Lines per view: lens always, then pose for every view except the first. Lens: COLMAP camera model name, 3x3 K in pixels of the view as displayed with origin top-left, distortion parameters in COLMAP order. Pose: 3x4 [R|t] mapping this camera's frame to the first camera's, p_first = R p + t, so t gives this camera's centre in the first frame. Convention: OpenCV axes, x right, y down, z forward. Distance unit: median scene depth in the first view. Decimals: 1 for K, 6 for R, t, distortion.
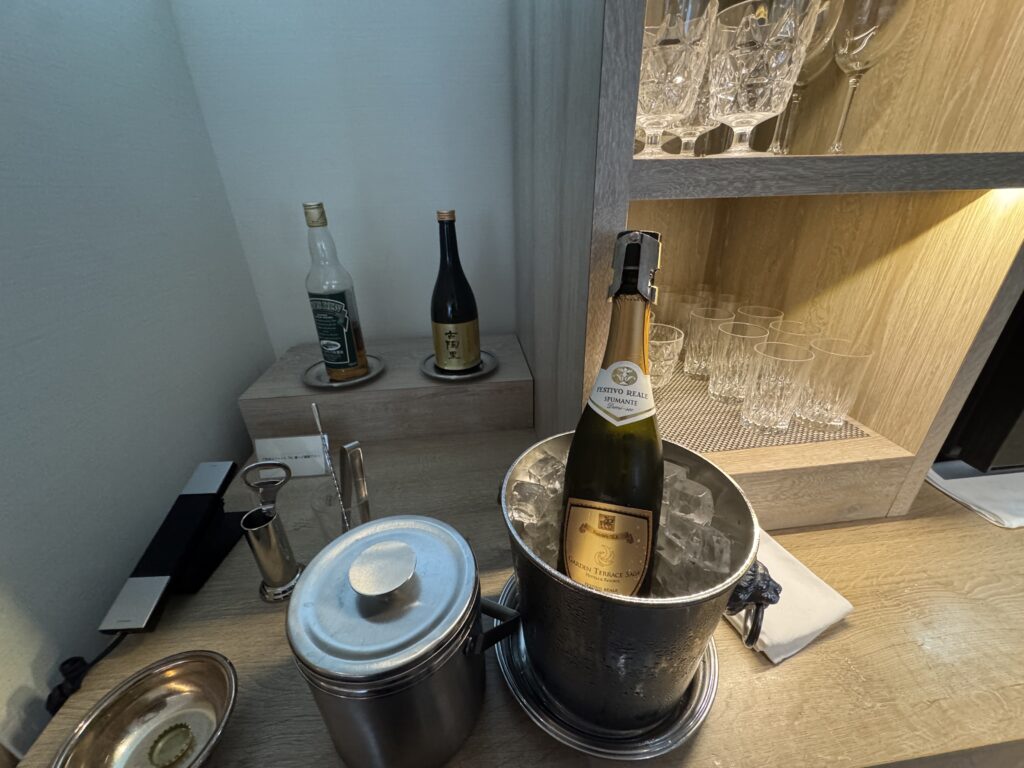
lens RADIAL K [[410.7, 0, 517.7], [0, 410.7, 389.0], [0, 0, 1]] dist [-0.001773, 0.003334]
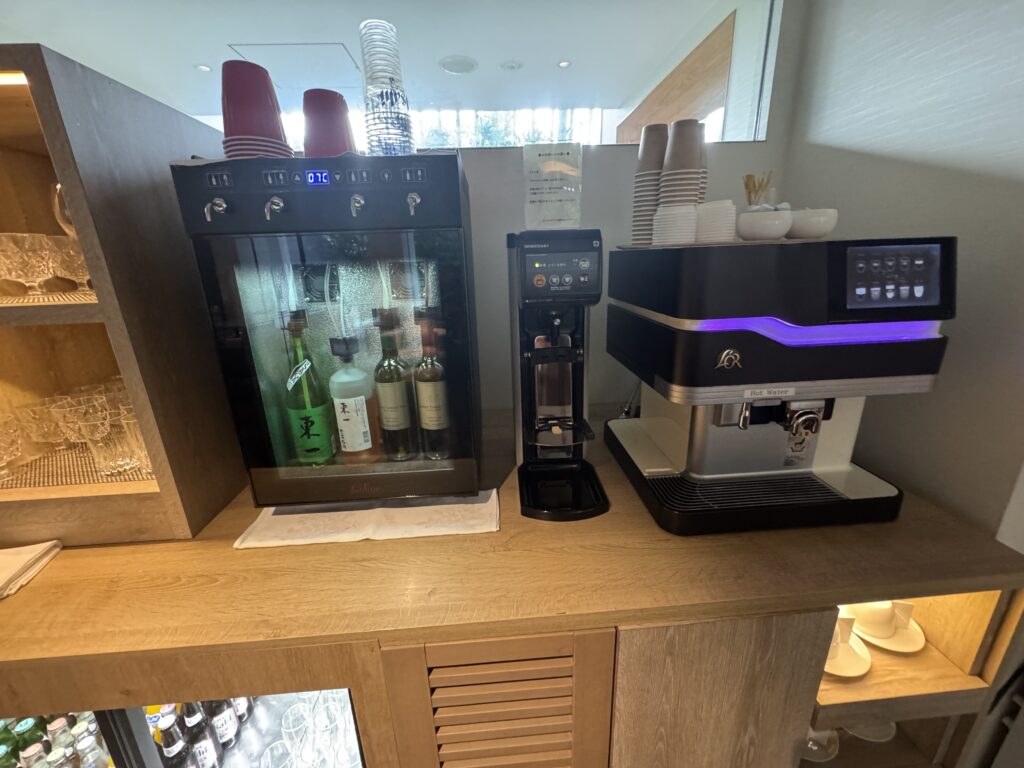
lens RADIAL K [[414.5, 0, 512.0], [0, 414.5, 384.0], [0, 0, 1]] dist [-0.008265, -0.000203]
pose [[0.998546, 0.005189, -0.053651, 1.823292], [-0.013376, 0.988076, -0.153387, -0.003457], [0.052215, 0.153881, 0.986709, -0.326042]]
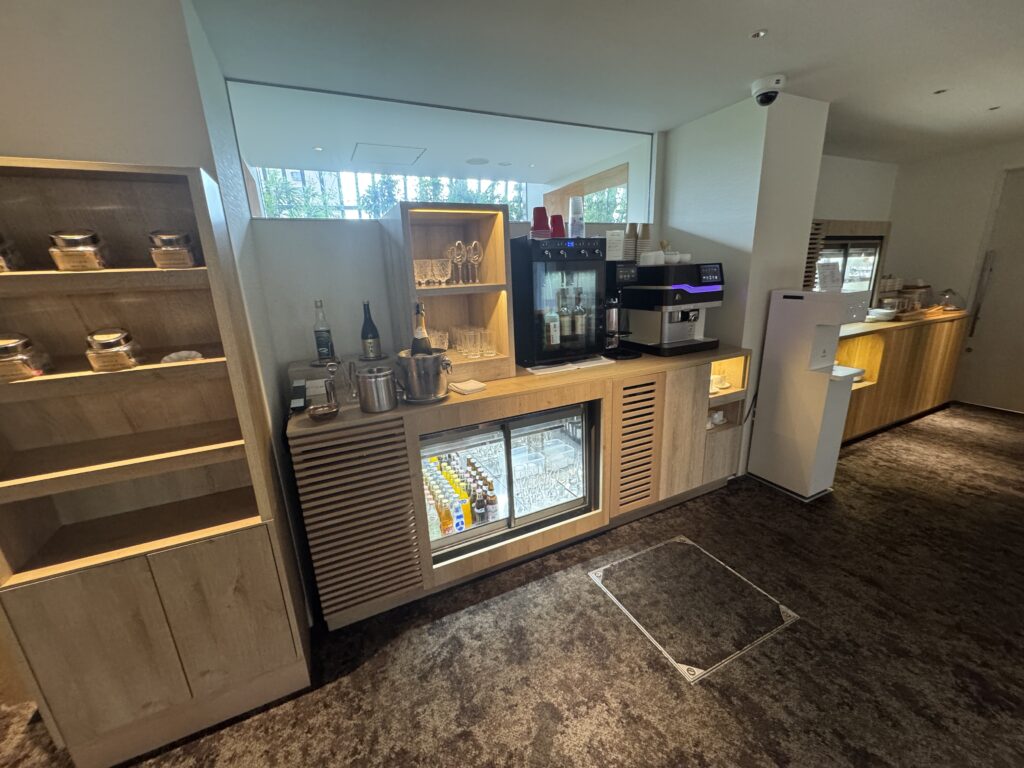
lens RADIAL K [[410.7, 0, 517.7], [0, 410.7, 389.0], [0, 0, 1]] dist [-0.001773, 0.003334]
pose [[0.941949, -0.107269, 0.318159, -0.149869], [0.167059, 0.971704, -0.166982, 0.875257], [-0.291244, 0.210440, 0.933216, -1.986113]]
